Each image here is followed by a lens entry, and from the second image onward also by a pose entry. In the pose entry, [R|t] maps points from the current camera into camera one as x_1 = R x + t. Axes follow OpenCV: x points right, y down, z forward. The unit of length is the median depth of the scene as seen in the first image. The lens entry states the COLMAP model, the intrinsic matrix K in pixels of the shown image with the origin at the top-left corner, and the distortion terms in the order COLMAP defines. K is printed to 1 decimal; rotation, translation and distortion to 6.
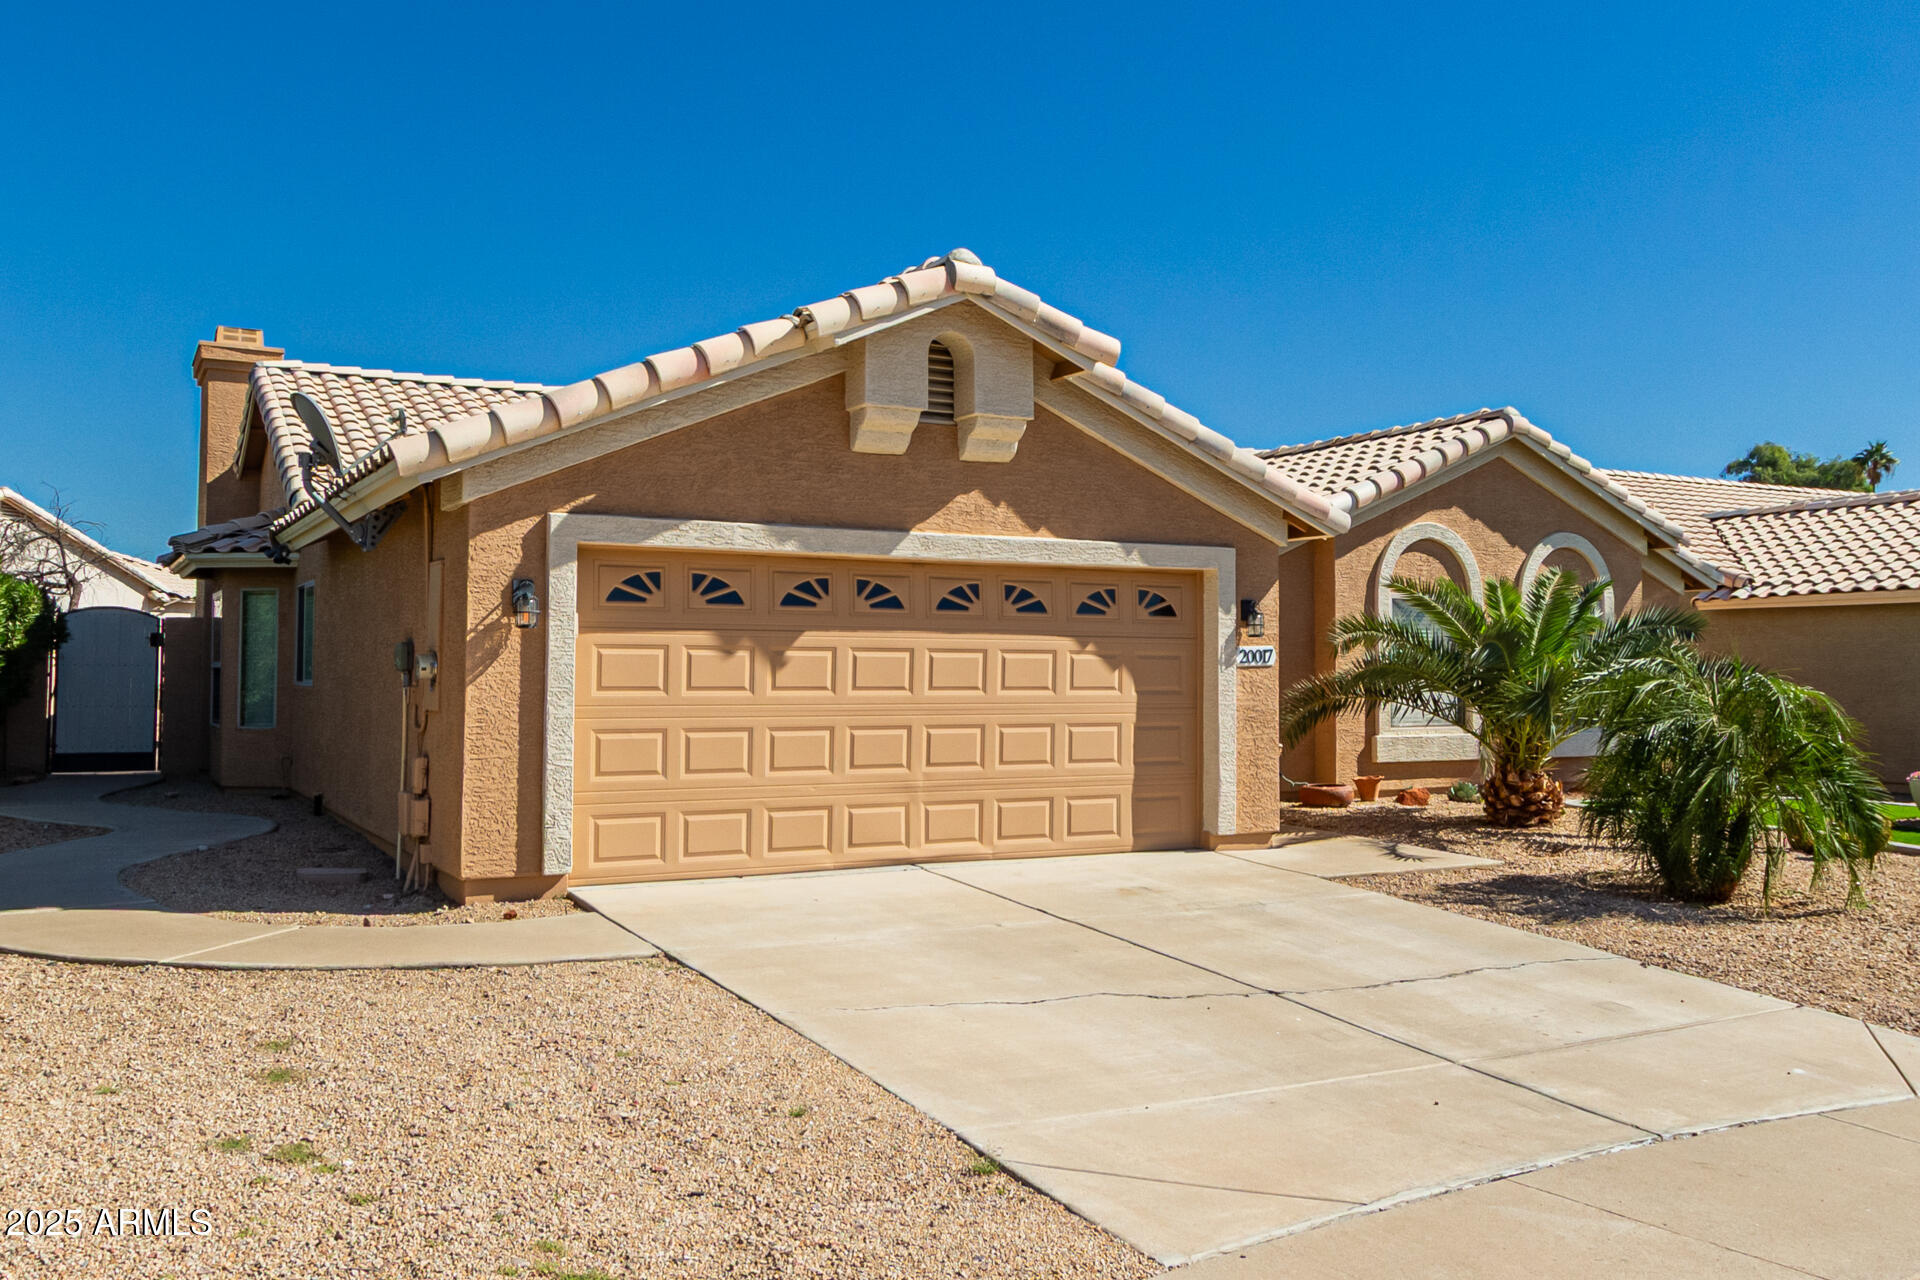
lens RADIAL K [[1655.2, 0, 977.9], [0, 1655.2, 641.3], [0, 0, 1]] dist [0.009321, -0.000323]
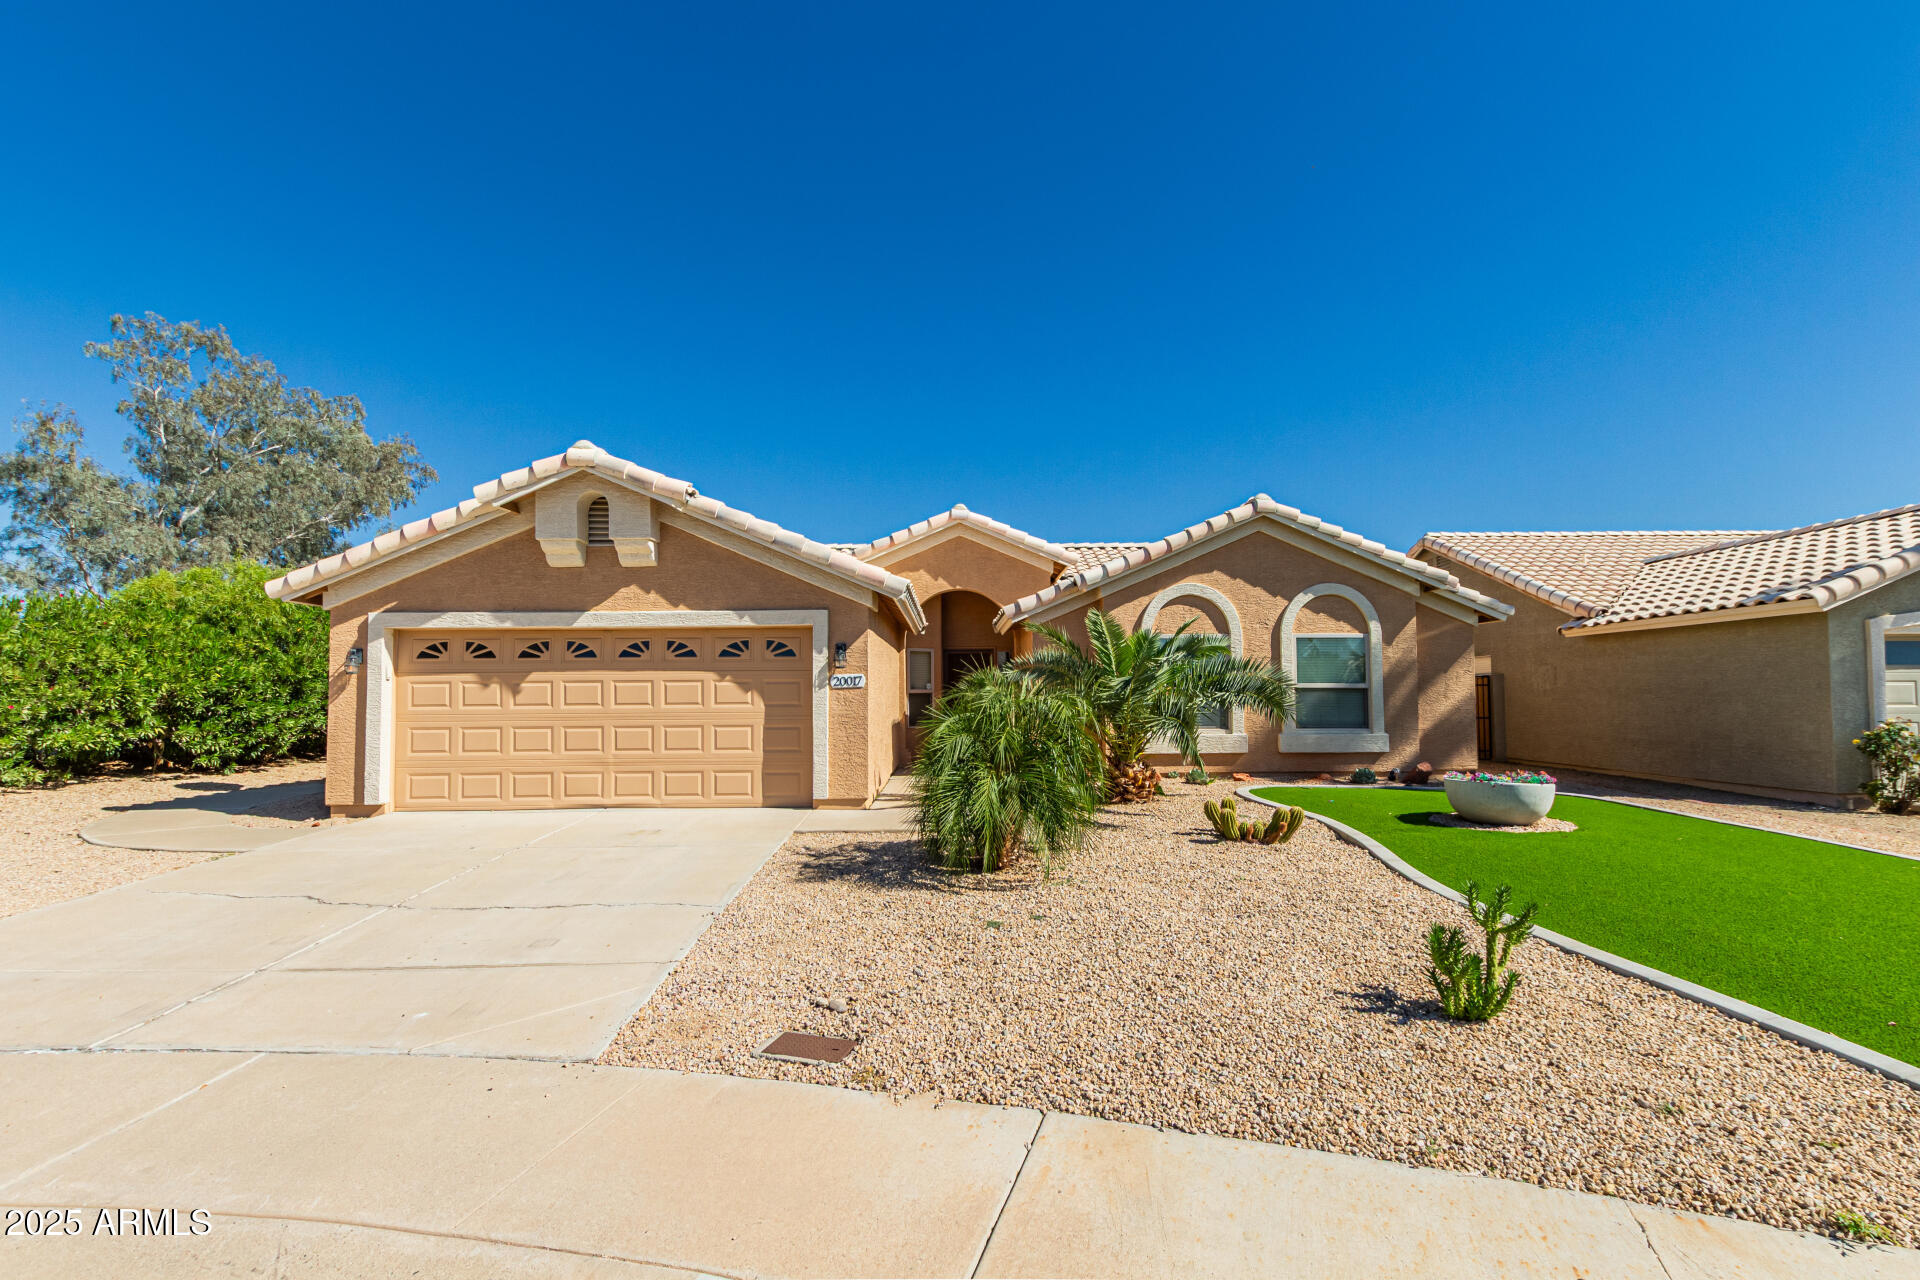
lens RADIAL K [[885.5, 0, 963.3], [0, 885.5, 673.2], [0, 0, 1]] dist [0.006406, -0.002273]
pose [[0.875954, -0.023104, -0.481842, 0.709668], [0.020068, 0.999733, -0.011455, 0.014379], [0.481978, 0.000365, 0.876183, 0.378719]]
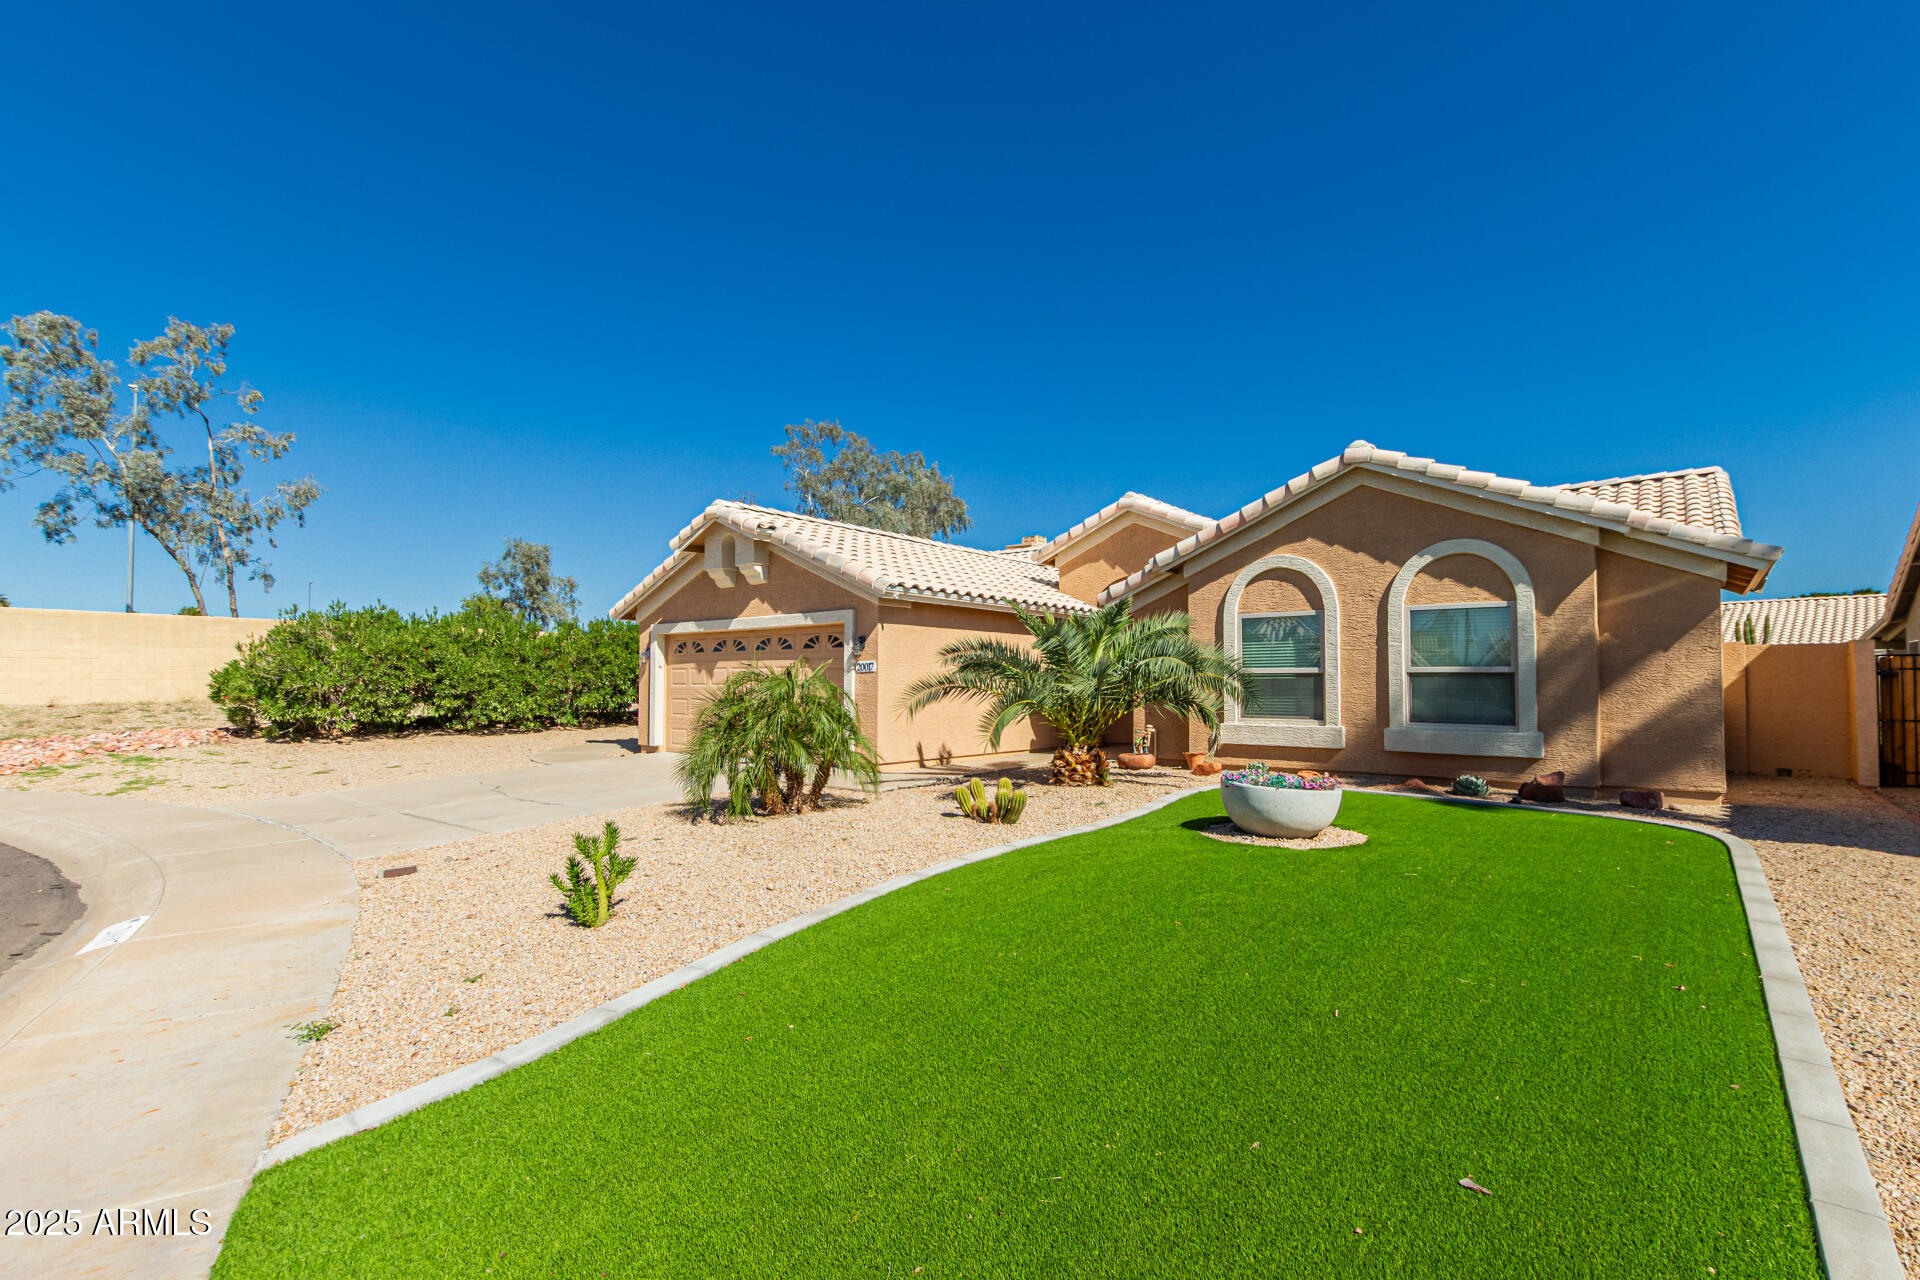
lens RADIAL K [[885.5, 0, 963.3], [0, 885.5, 649.3], [0, 0, 1]] dist [0.006406, -0.002273]
pose [[0.360849, -0.041532, -0.931699, 1.234926], [0.017542, 0.999133, -0.037744, 0.031532], [0.932459, -0.002724, 0.361264, 0.817528]]
